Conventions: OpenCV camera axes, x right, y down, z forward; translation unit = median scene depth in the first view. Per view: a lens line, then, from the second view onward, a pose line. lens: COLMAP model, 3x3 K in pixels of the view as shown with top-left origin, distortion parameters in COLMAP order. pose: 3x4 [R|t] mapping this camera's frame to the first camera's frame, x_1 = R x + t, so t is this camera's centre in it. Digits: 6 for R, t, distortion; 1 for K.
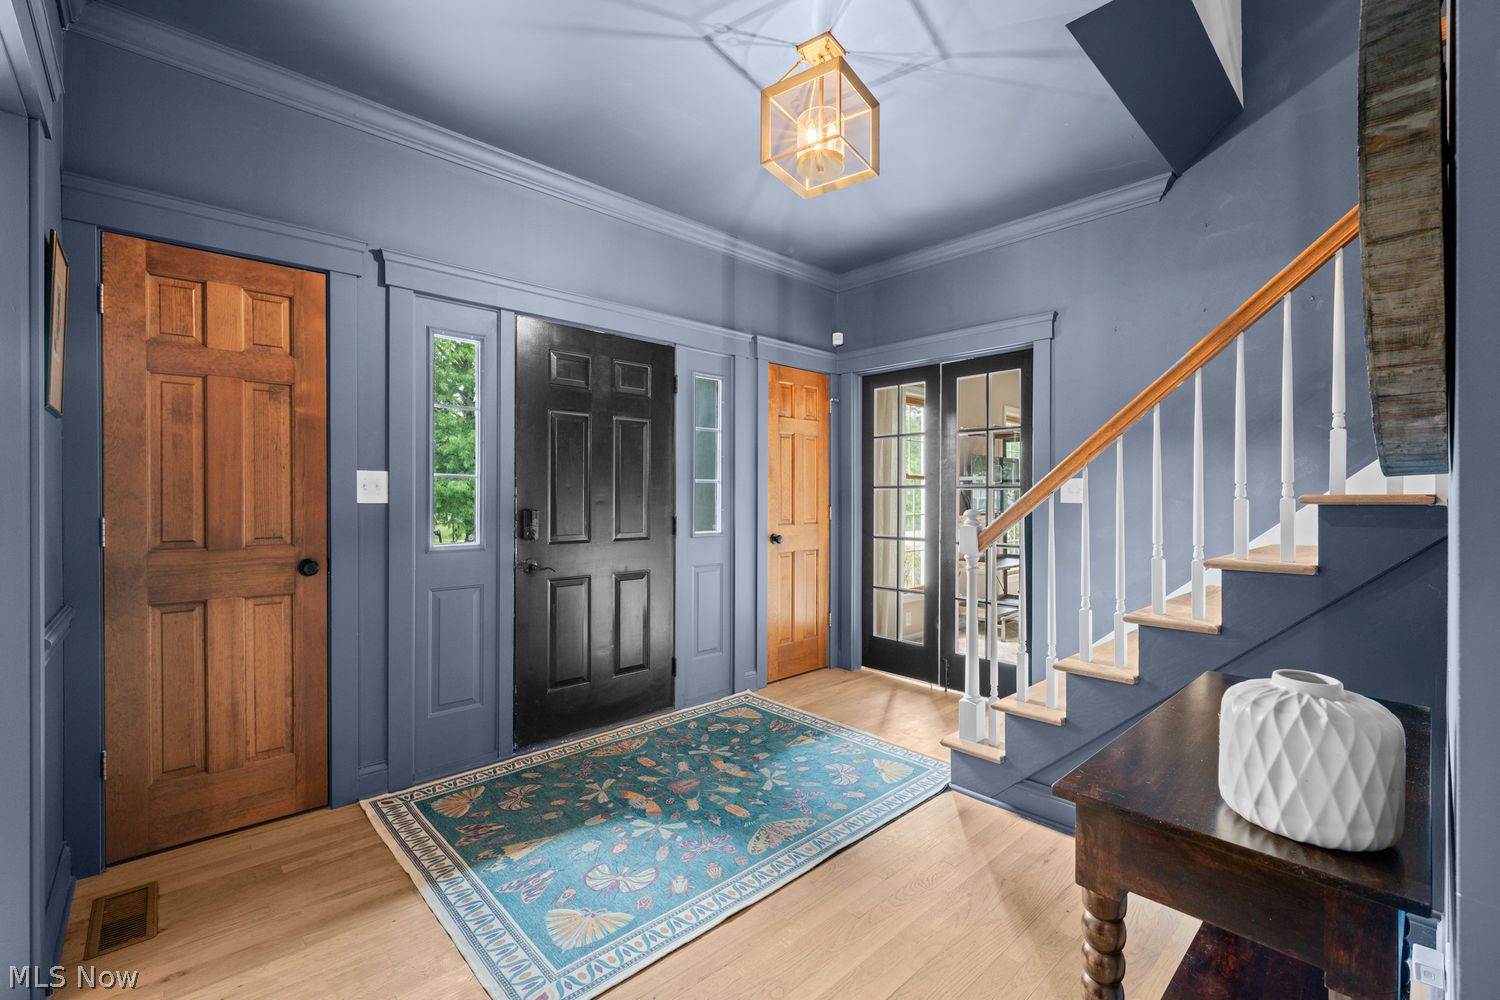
lens RADIAL K [[627.5, 0, 756.2], [0, 627.5, 502.3], [0, 0, 1]] dist [0.001626, -0.000059]
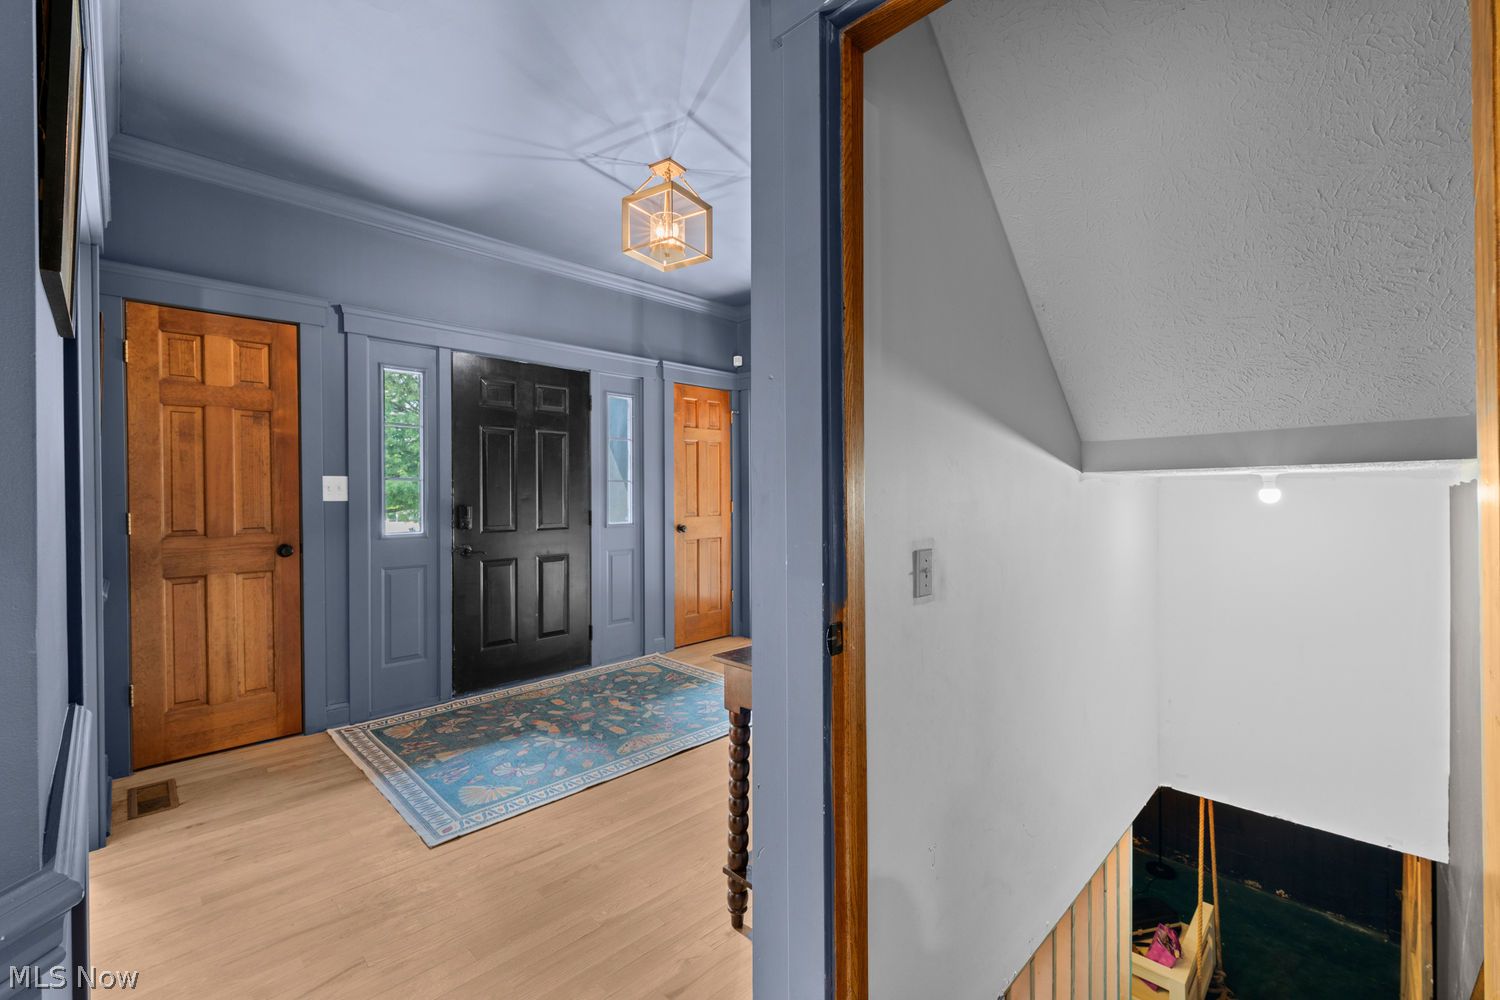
lens RADIAL K [[605.9, 0, 750.0], [0, 605.9, 500.0], [0, 0, 1]] dist [0.001602, -0.000017]
pose [[0.999234, -0.006235, 0.038643, 0.209715], [0.006086, 0.999974, 0.003984, -0.000831], [-0.038666, -0.003746, 0.999245, -0.304052]]
